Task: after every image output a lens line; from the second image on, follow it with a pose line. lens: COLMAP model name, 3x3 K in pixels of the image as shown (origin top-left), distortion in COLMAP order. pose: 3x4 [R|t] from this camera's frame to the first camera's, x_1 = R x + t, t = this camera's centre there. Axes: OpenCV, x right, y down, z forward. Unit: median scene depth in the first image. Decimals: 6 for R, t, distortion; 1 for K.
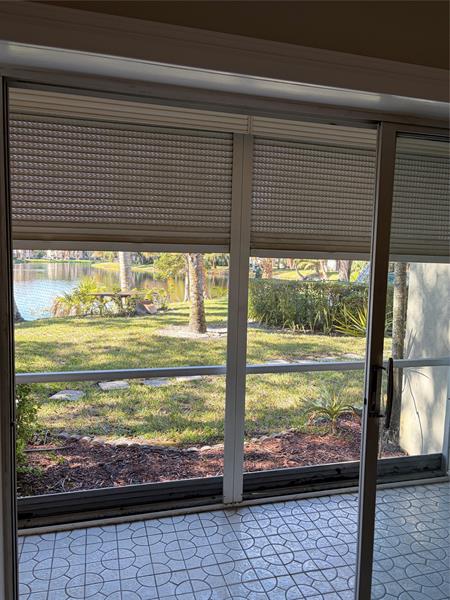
lens RADIAL K [[455.1, 0, 226.8], [0, 455.1, 297.7], [0, 0, 1]] dist [0.036258, -0.037302]
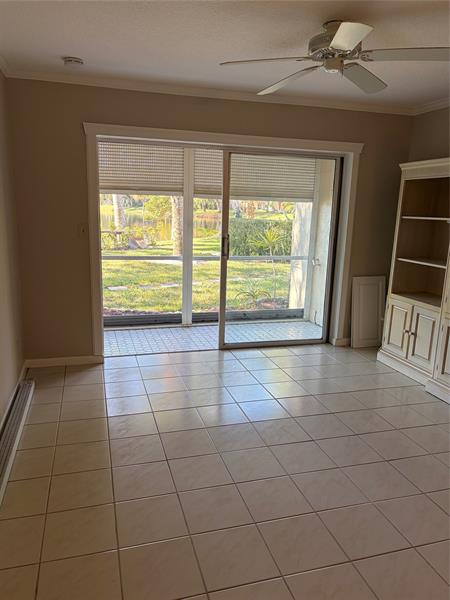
lens RADIAL K [[455.1, 0, 219.8], [0, 455.1, 302.3], [0, 0, 1]] dist [0.036258, -0.037302]
pose [[0.999980, 0.002493, 0.005732, 0.028678], [-0.003222, 0.991385, 0.130938, 0.018282], [-0.005356, -0.130954, 0.991374, -0.186957]]
